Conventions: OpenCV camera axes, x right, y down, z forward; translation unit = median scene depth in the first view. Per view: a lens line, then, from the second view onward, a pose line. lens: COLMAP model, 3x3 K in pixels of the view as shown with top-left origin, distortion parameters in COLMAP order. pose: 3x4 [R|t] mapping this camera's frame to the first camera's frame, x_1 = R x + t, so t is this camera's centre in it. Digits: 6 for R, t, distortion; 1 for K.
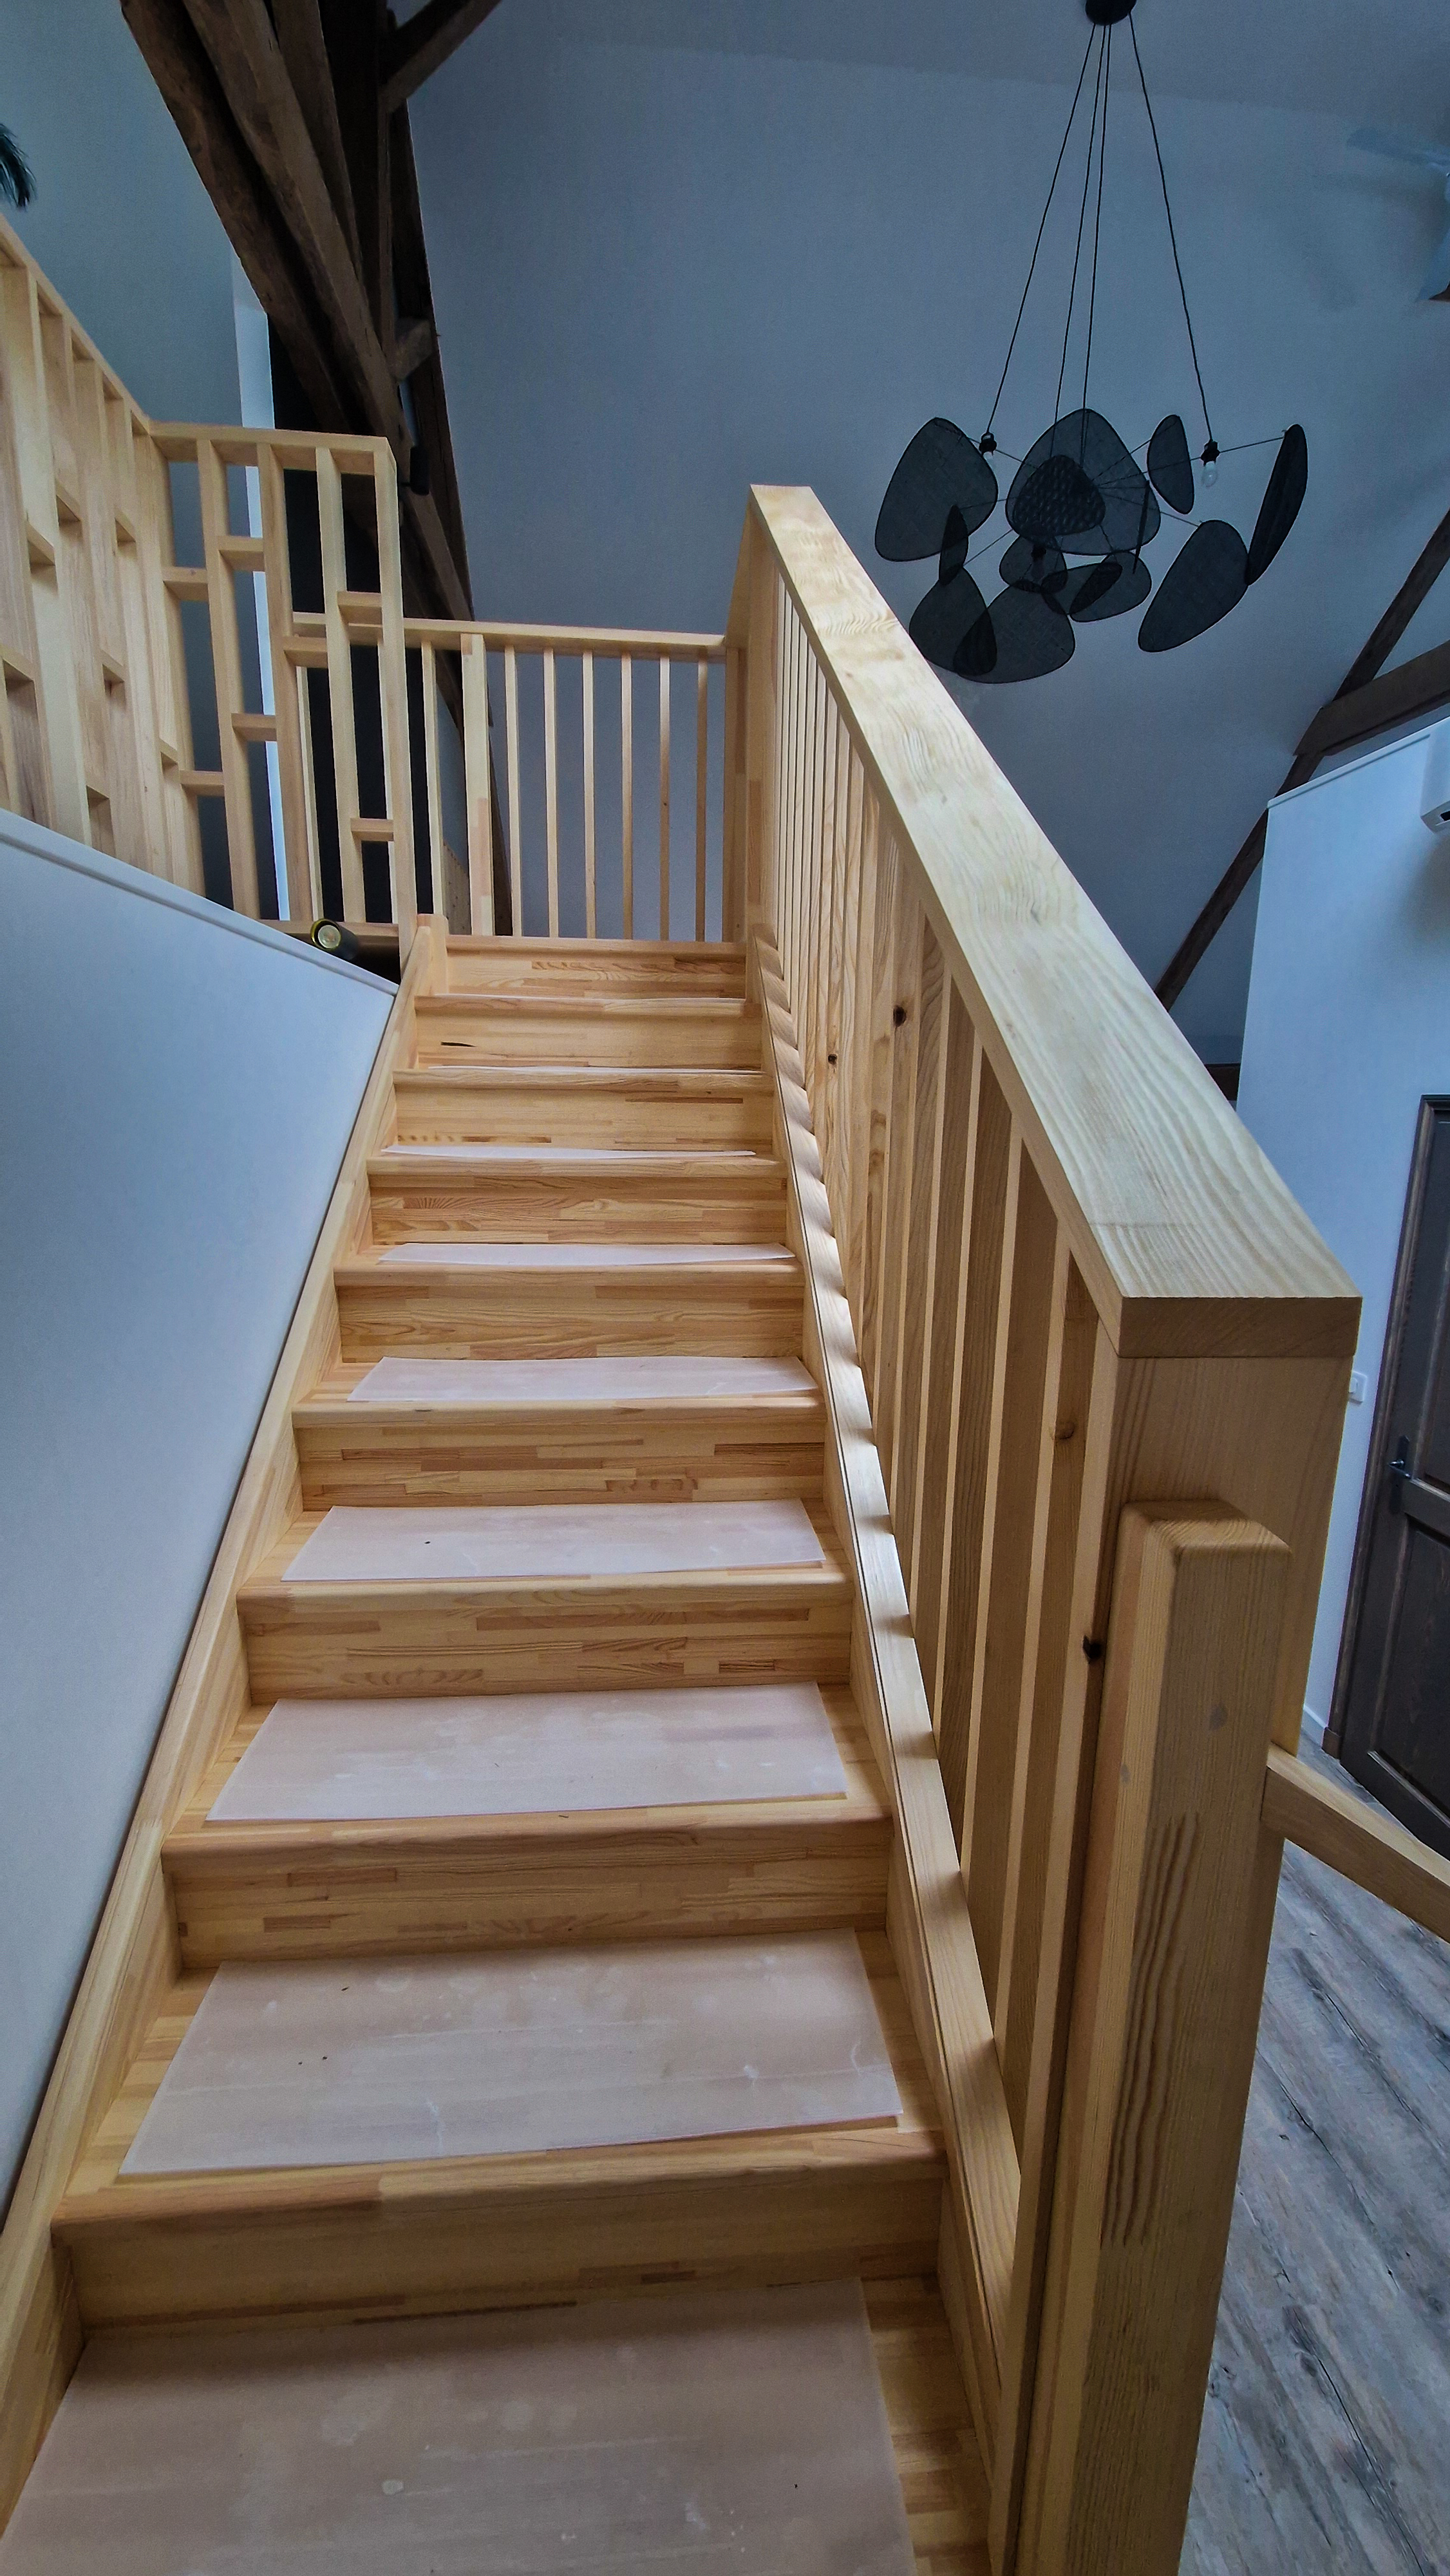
lens RADIAL K [[1044.9, 0, 717.1], [0, 1044.9, 1318.4], [0, 0, 1]] dist [-0.003755, -0.002436]
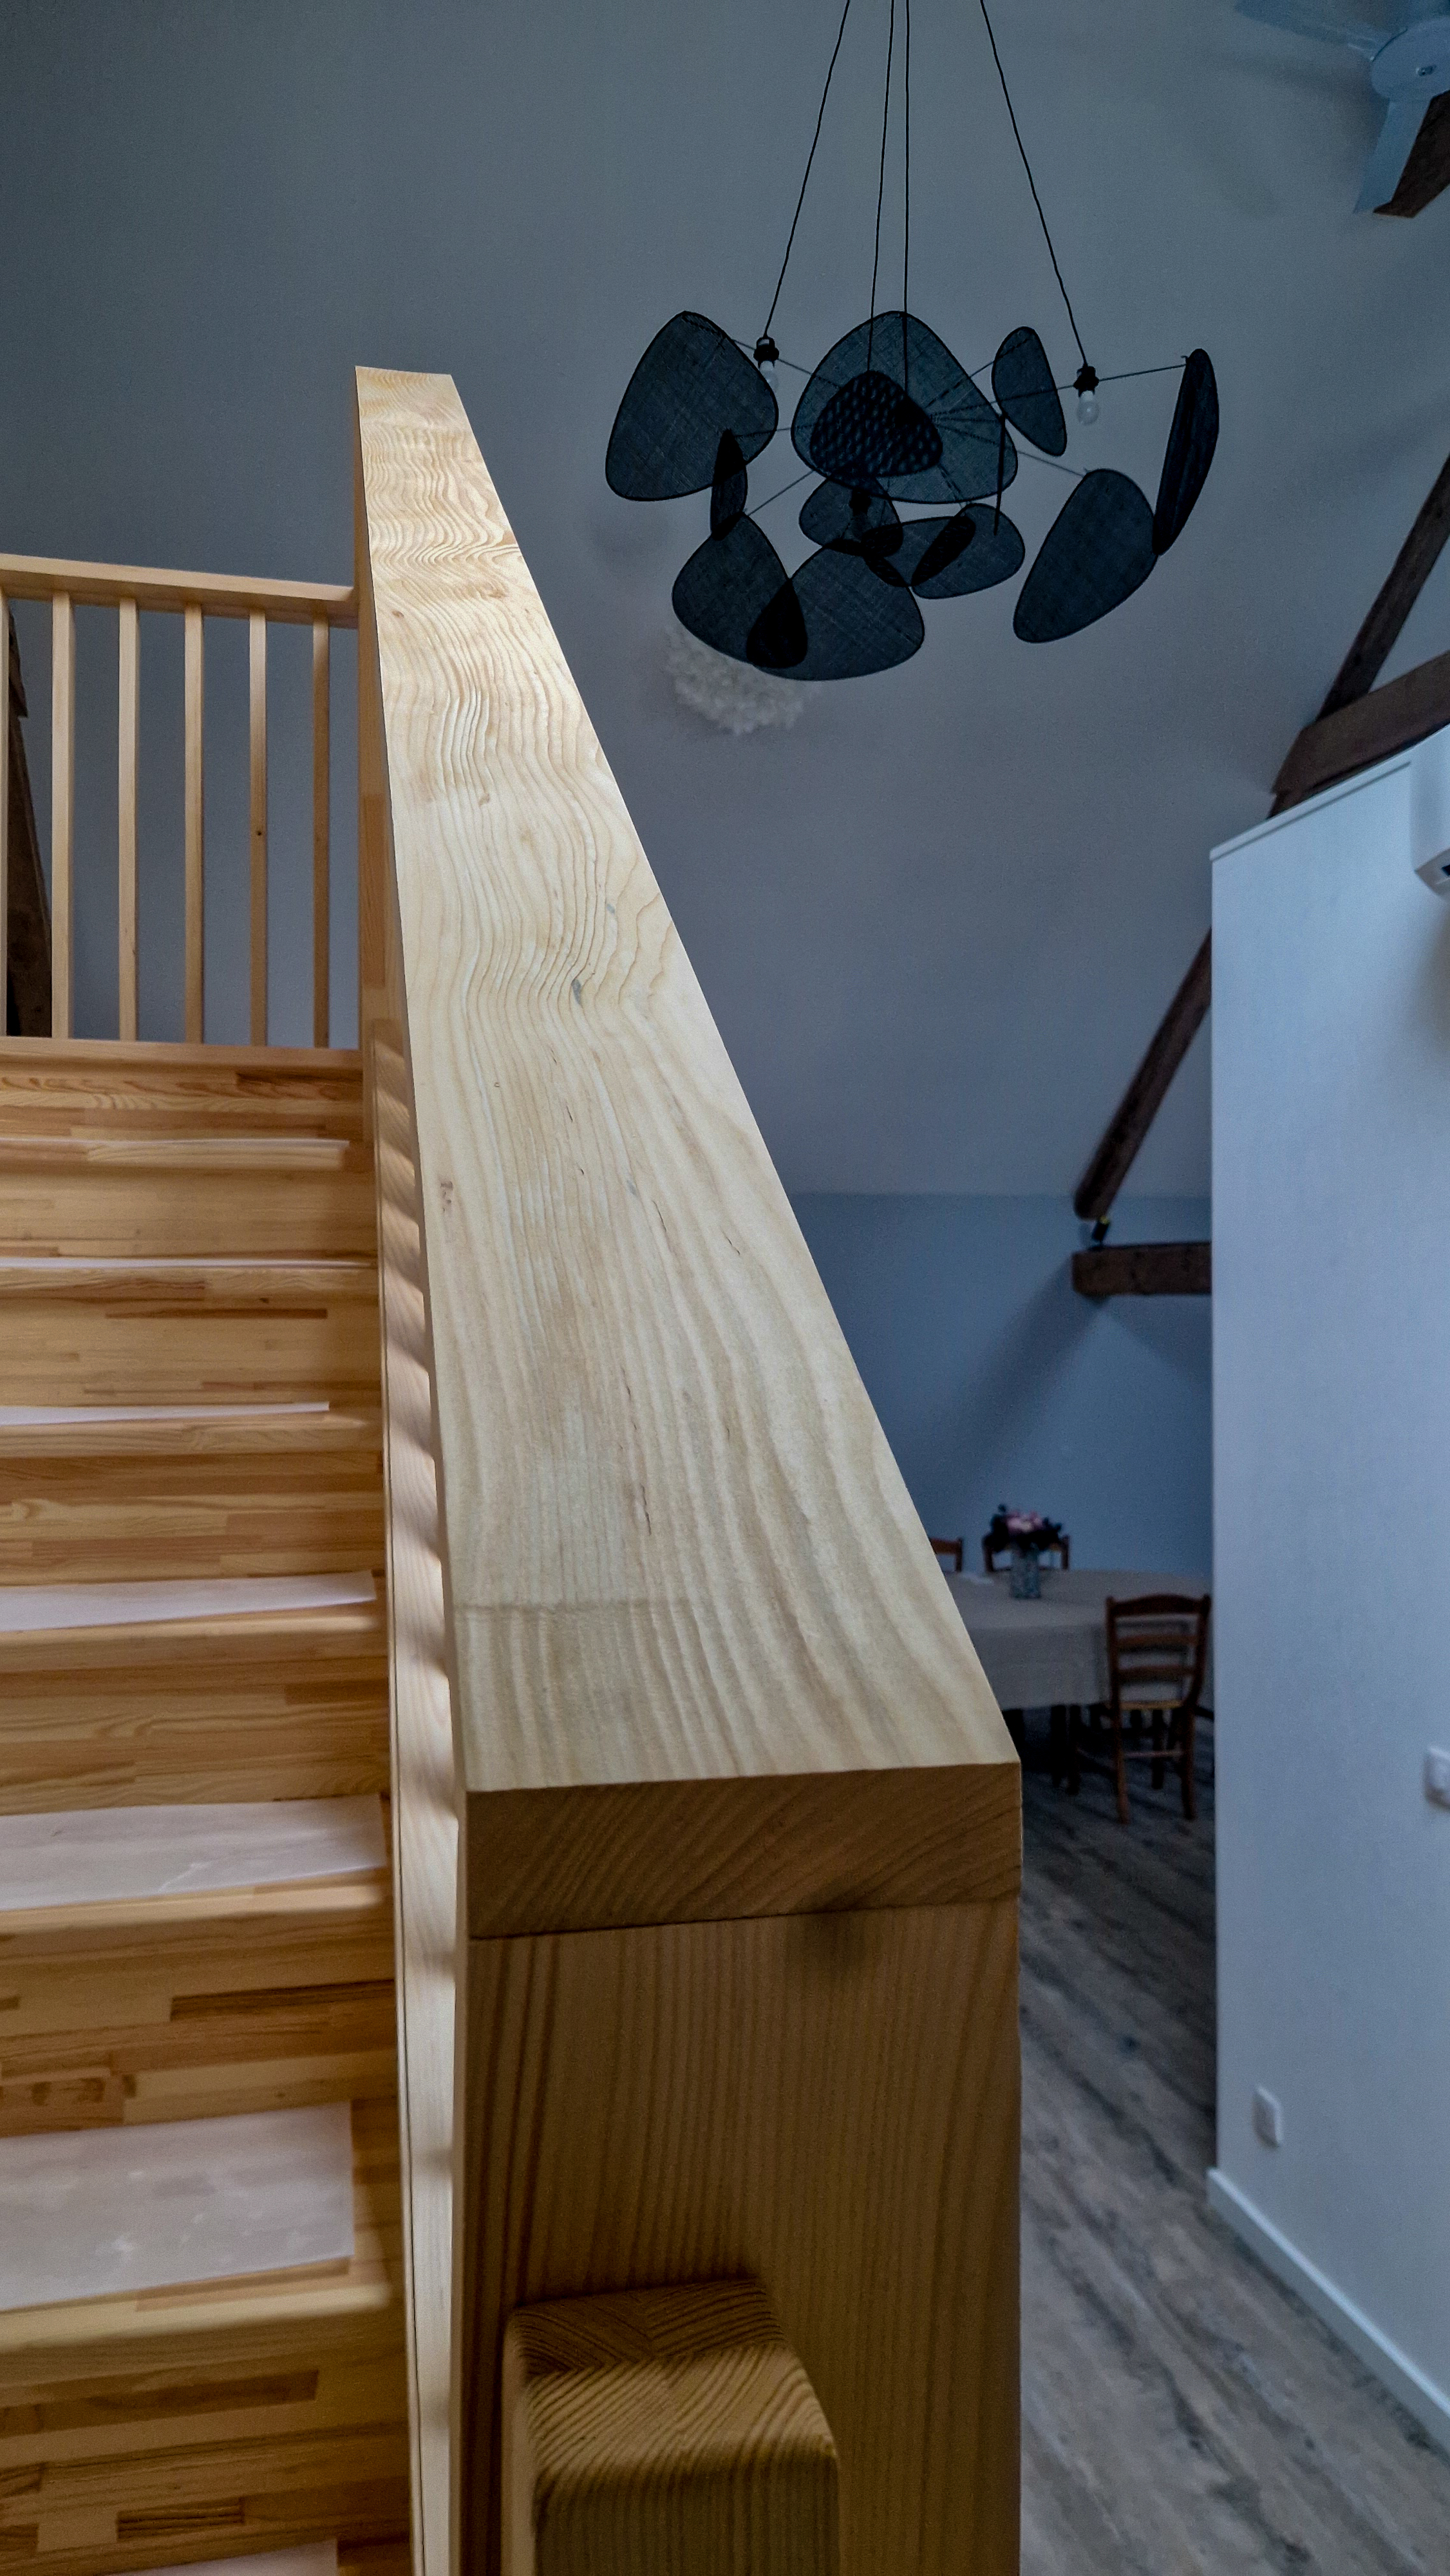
lens RADIAL K [[1709.6, 0, 729.0], [0, 1709.6, 1269.0], [0, 0, 1]] dist [0.031335, -0.029684]
pose [[0.991737, -0.008669, 0.127992, 0.130636], [0.036802, 0.975003, -0.219123, -0.023015], [-0.122893, 0.222022, 0.967266, 0.080306]]
